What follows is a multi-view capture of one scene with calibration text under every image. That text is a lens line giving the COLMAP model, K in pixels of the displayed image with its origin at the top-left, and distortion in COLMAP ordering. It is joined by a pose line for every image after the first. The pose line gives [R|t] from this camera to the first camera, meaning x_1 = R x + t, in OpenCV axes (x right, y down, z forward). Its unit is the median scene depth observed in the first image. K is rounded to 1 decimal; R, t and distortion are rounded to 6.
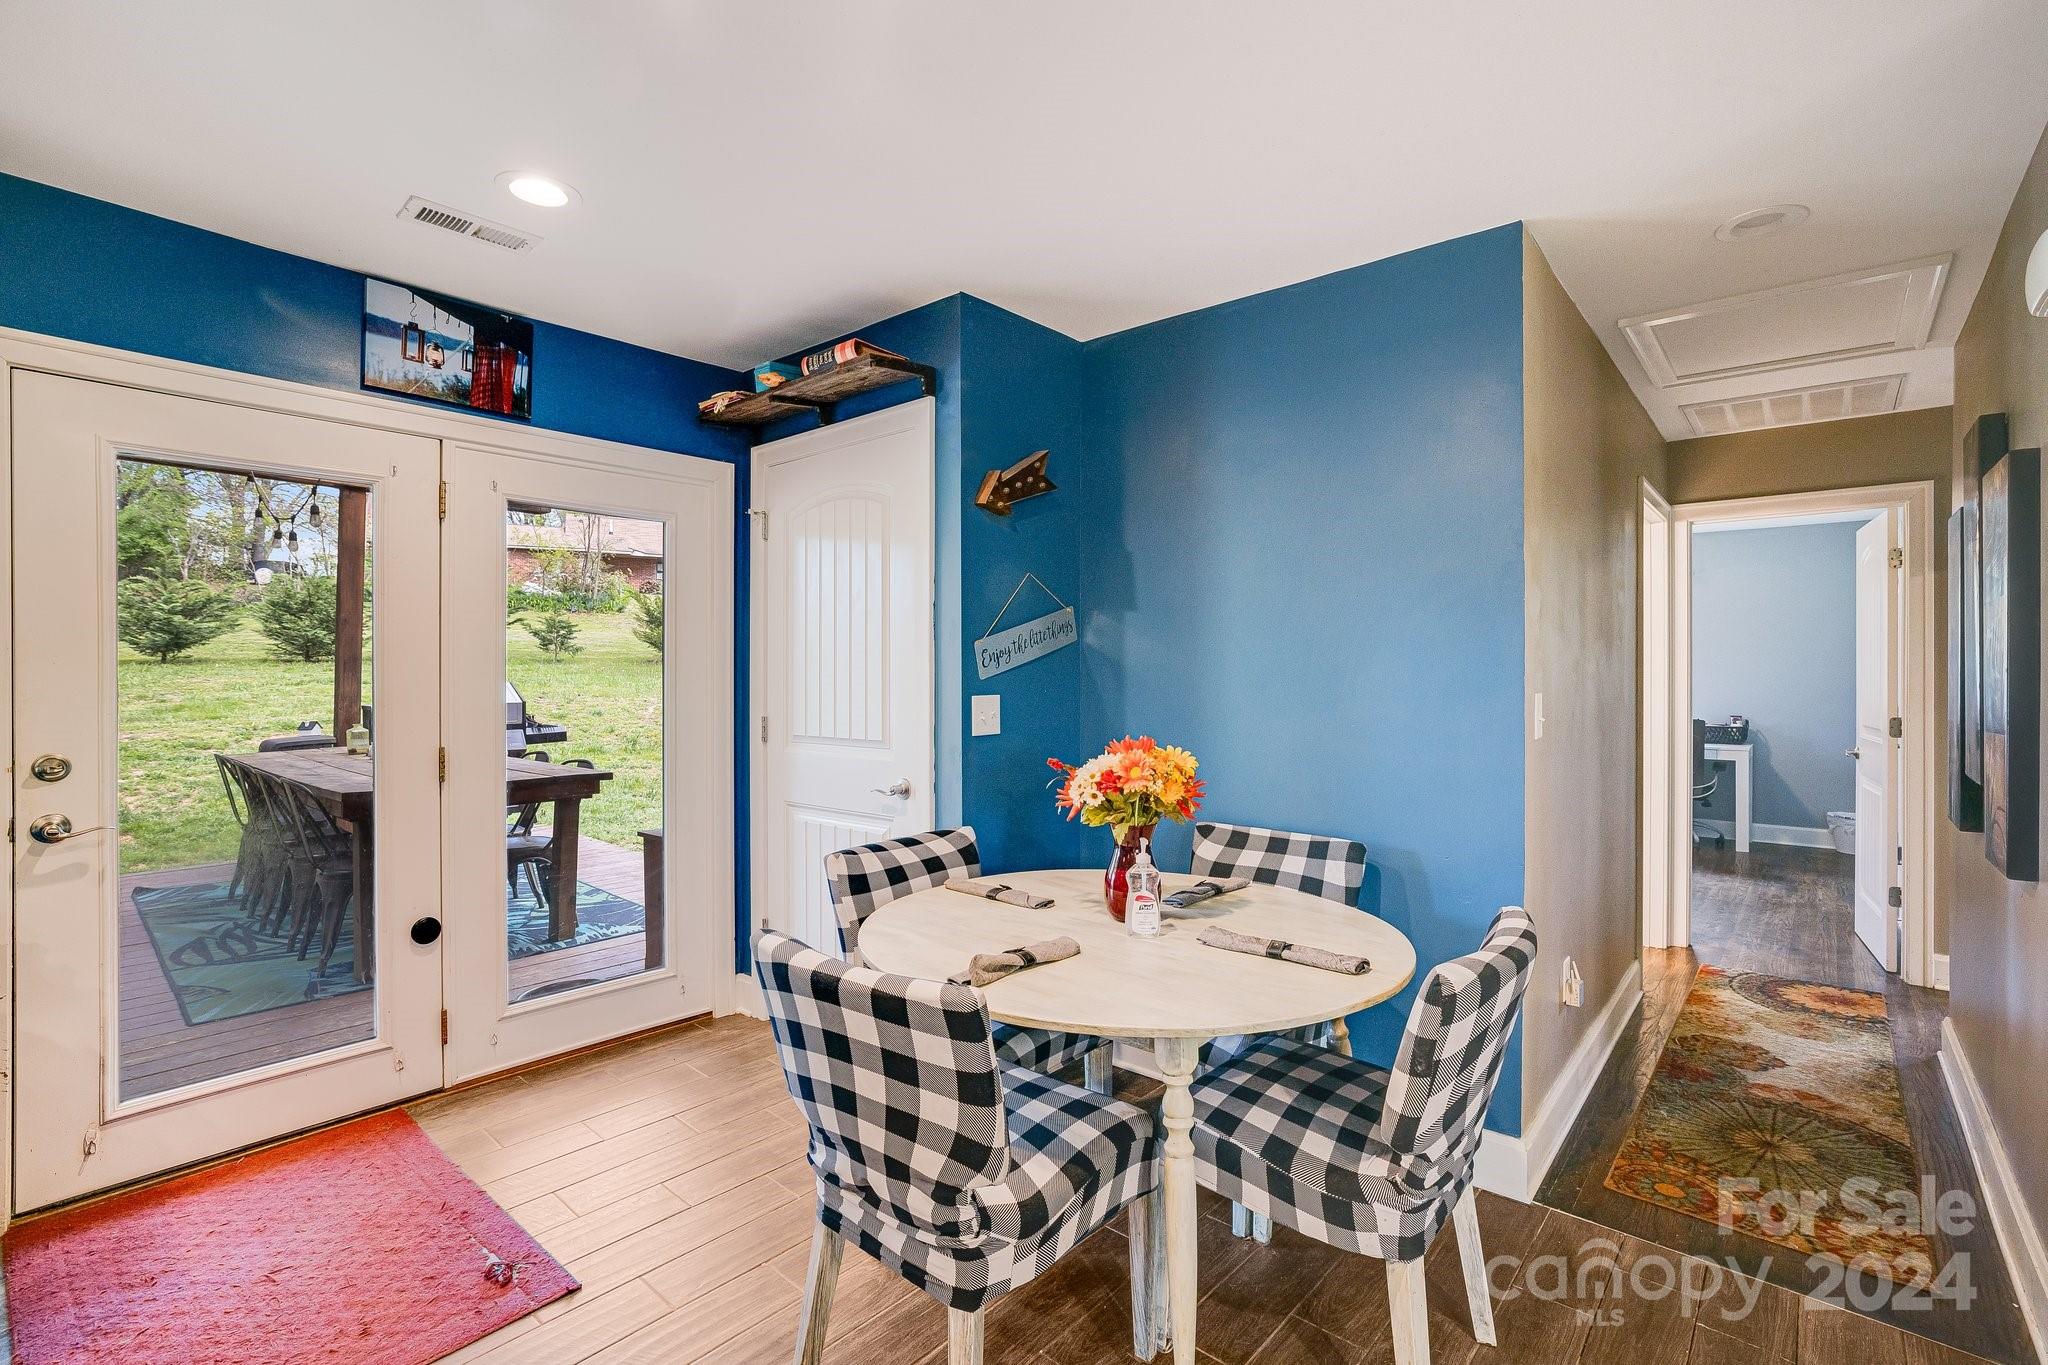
lens RADIAL K [[924.8, 0, 1017.4], [0, 924.8, 679.1], [0, 0, 1]] dist [-0.000051, 0.000972]
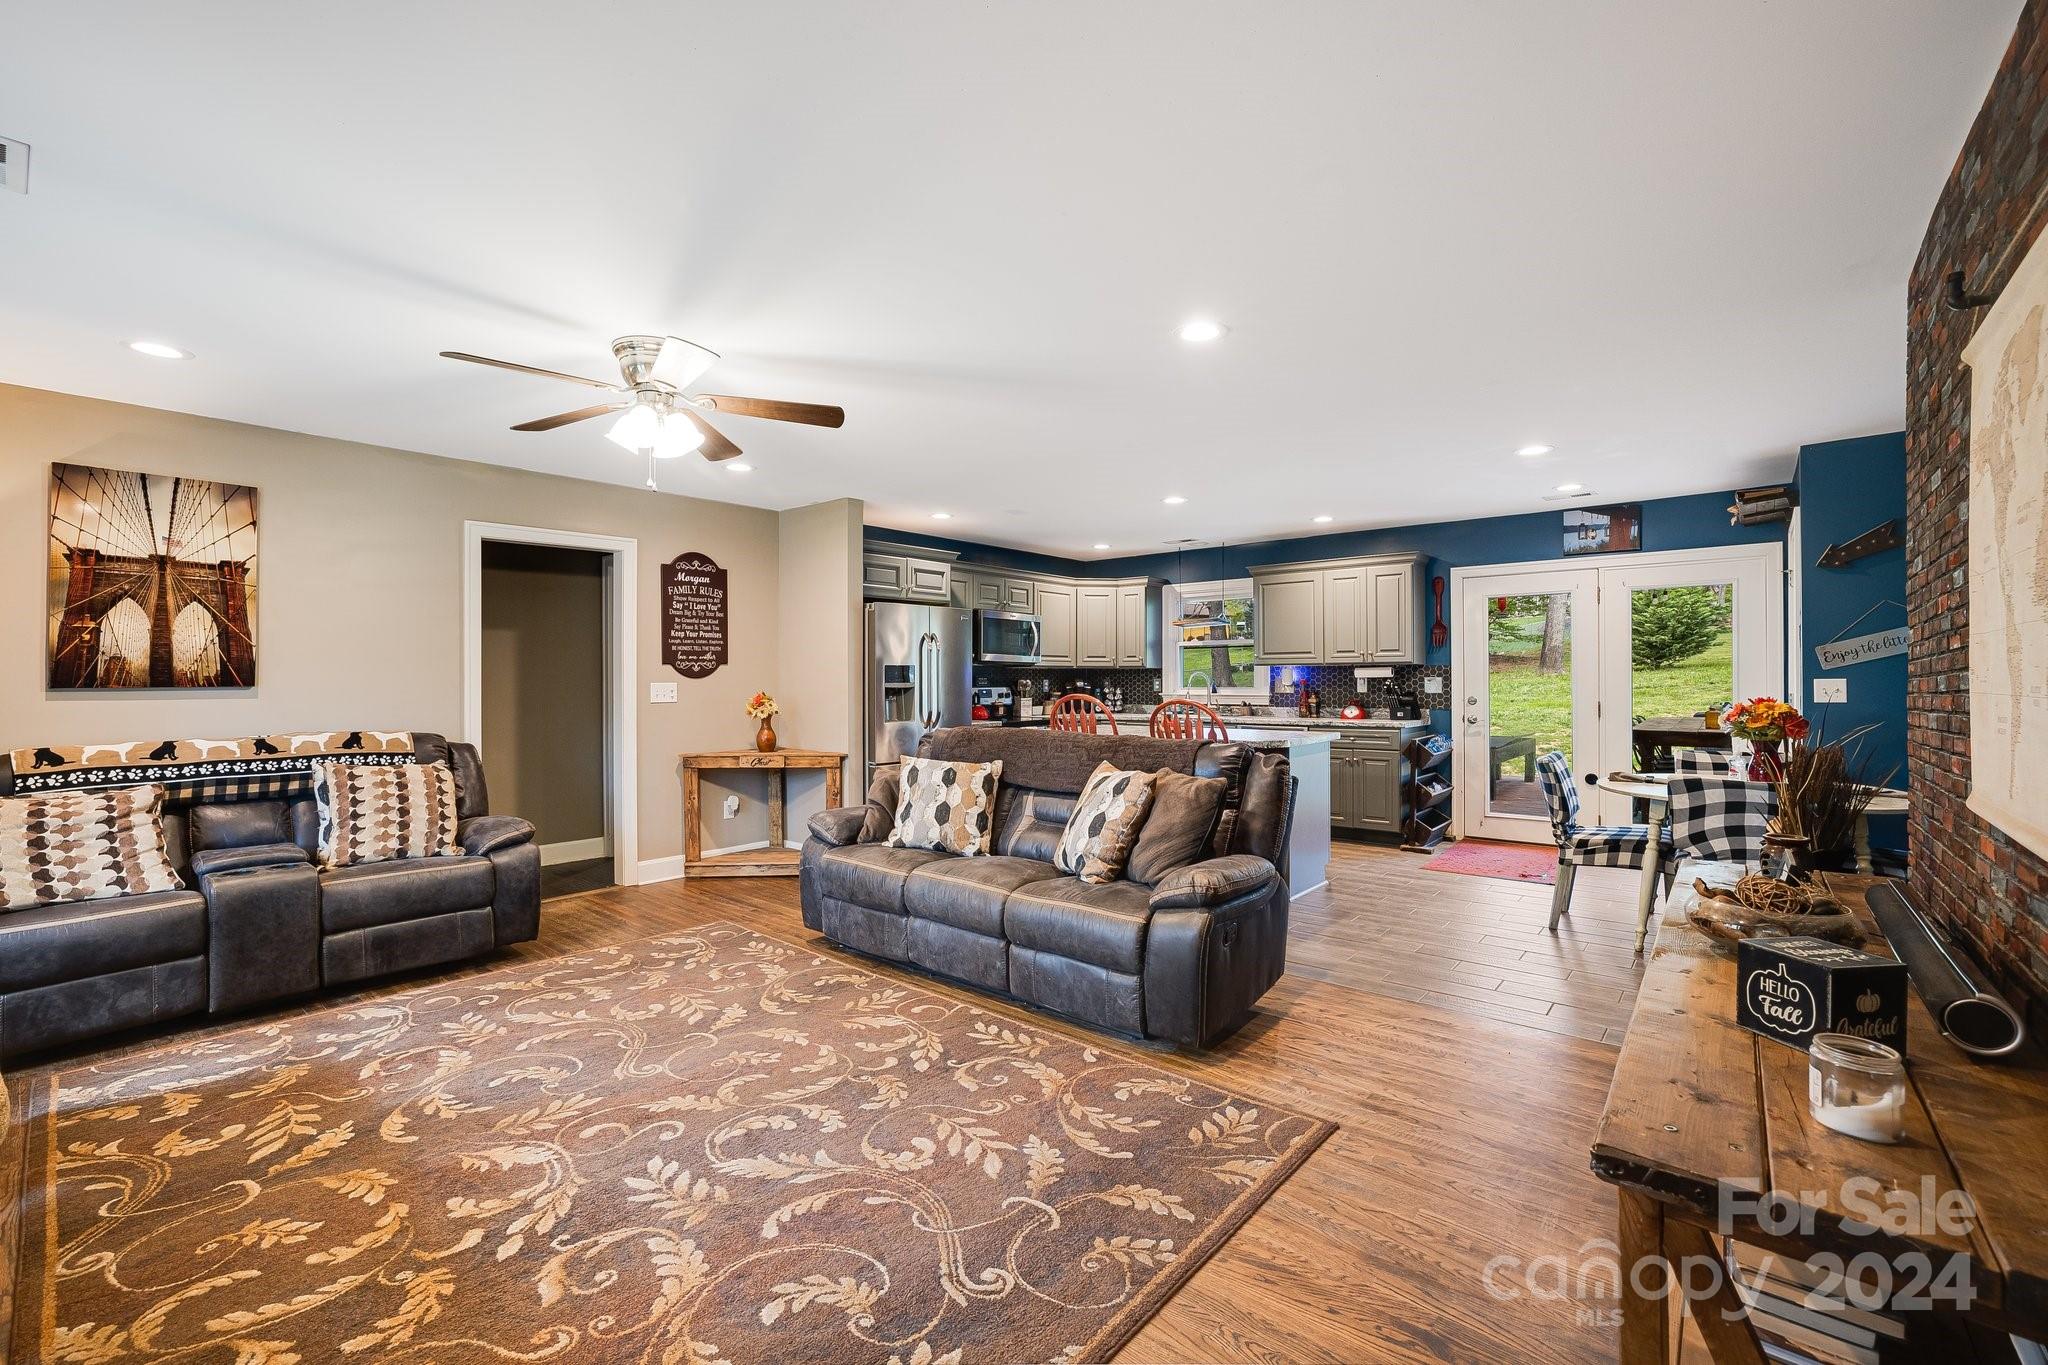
lens RADIAL K [[863.4, 0, 1030.5], [0, 863.4, 675.0], [0, 0, 1]] dist [-0.022546, 0.001629]
pose [[0.019895, -0.005280, -0.999788, 1.430167], [-0.001181, 0.999985, -0.005305, 0.019985], [0.999801, 0.001286, 0.019888, -0.444393]]
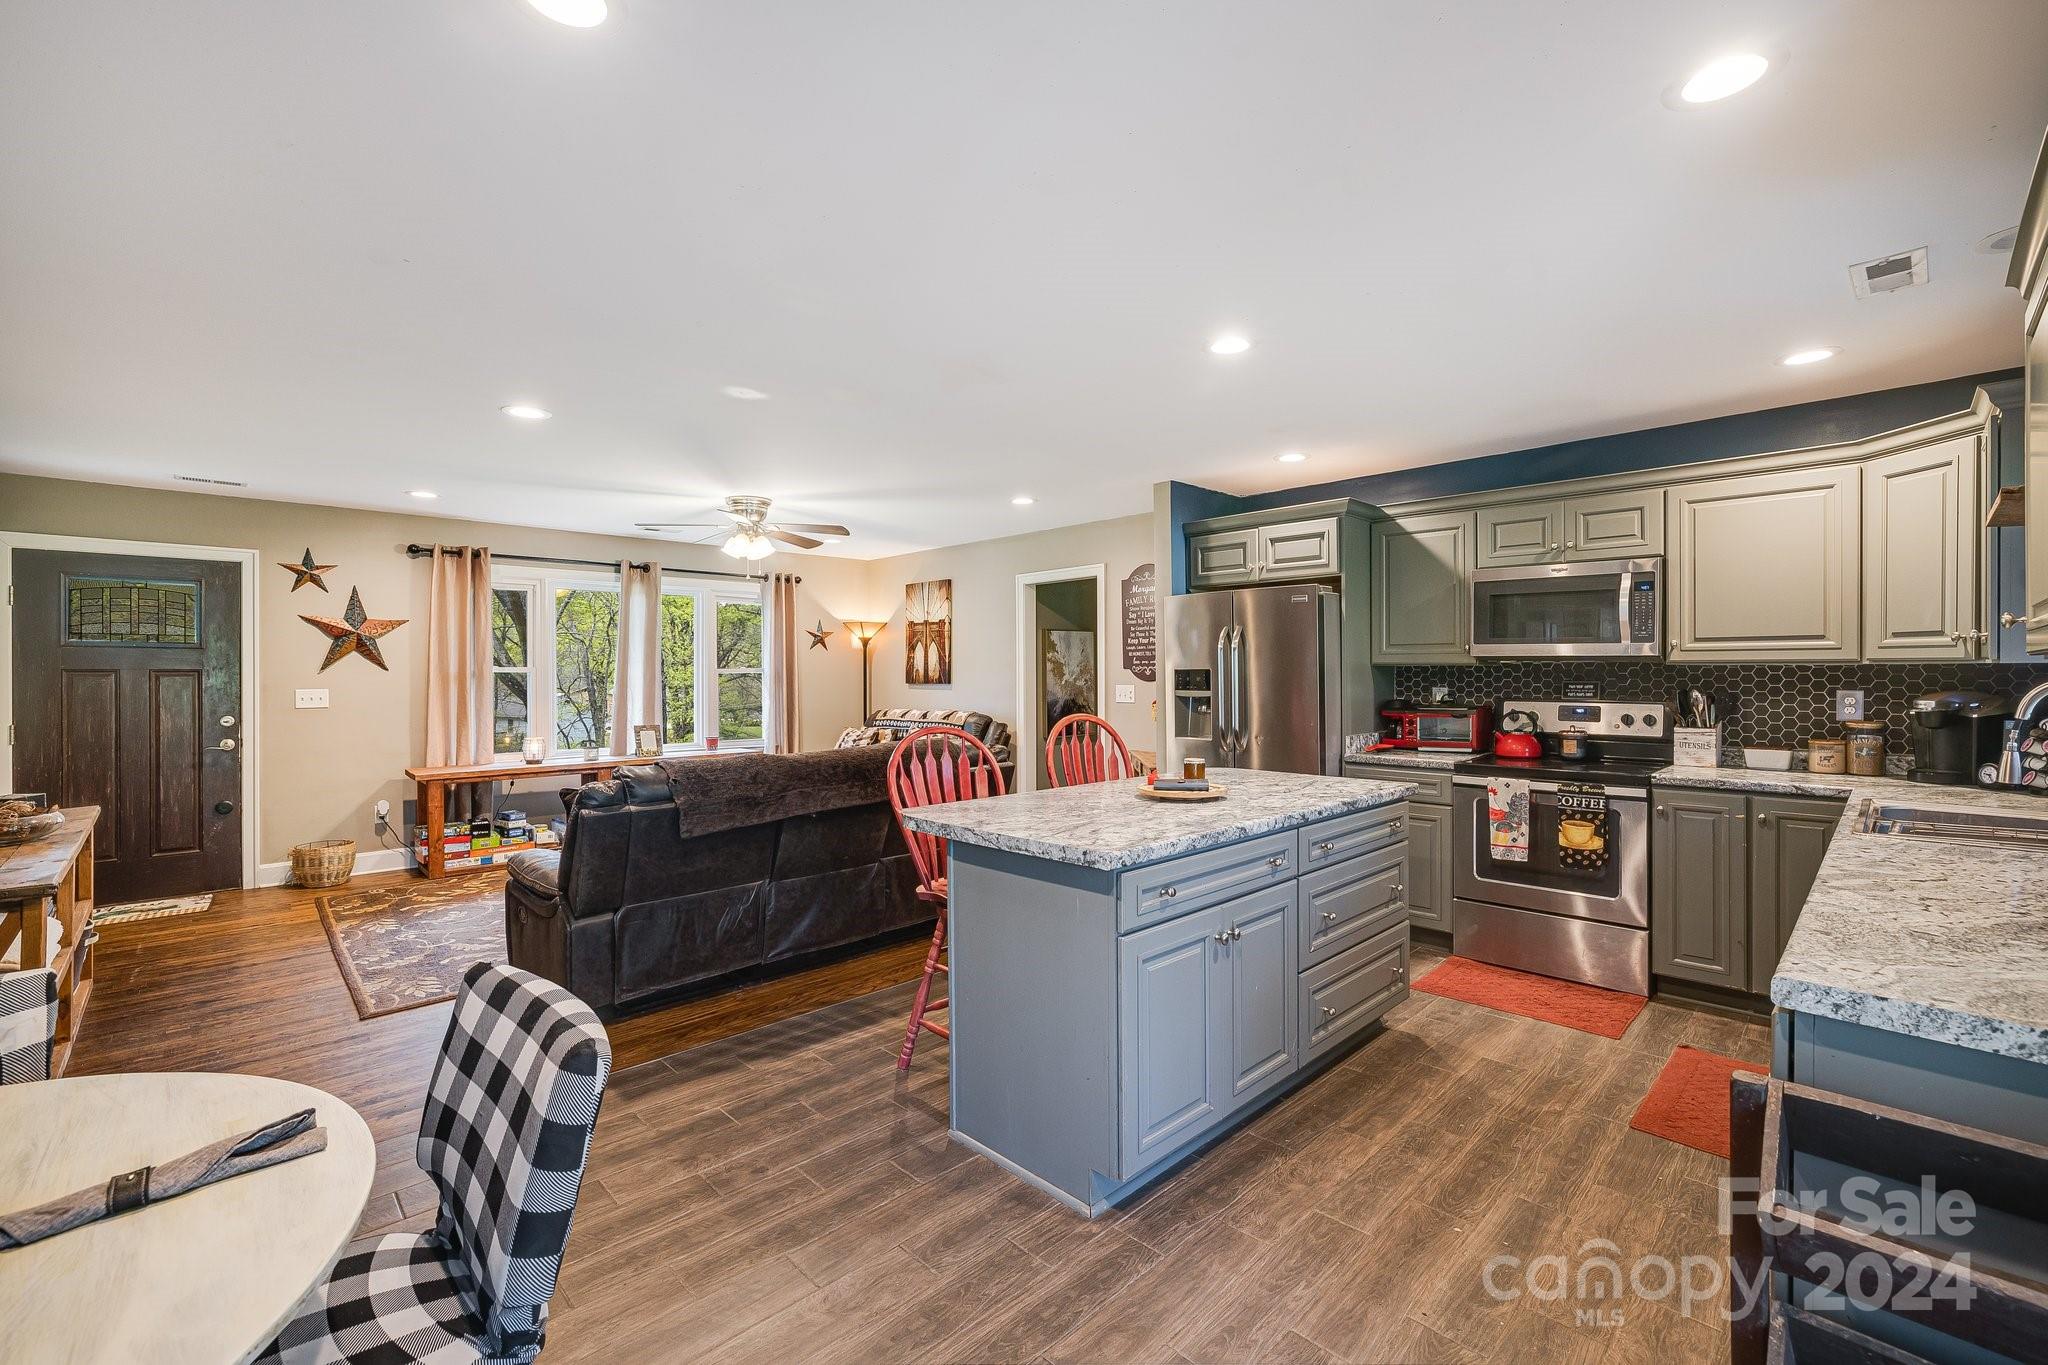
lens RADIAL K [[863.4, 0, 1031.4], [0, 863.4, 680.3], [0, 0, 1]] dist [-0.022546, 0.001629]
pose [[-0.997567, 0.002335, 0.069682, -0.373045], [0.003400, 0.999879, 0.015164, -0.017755], [-0.069638, 0.015364, -0.997454, 0.940148]]
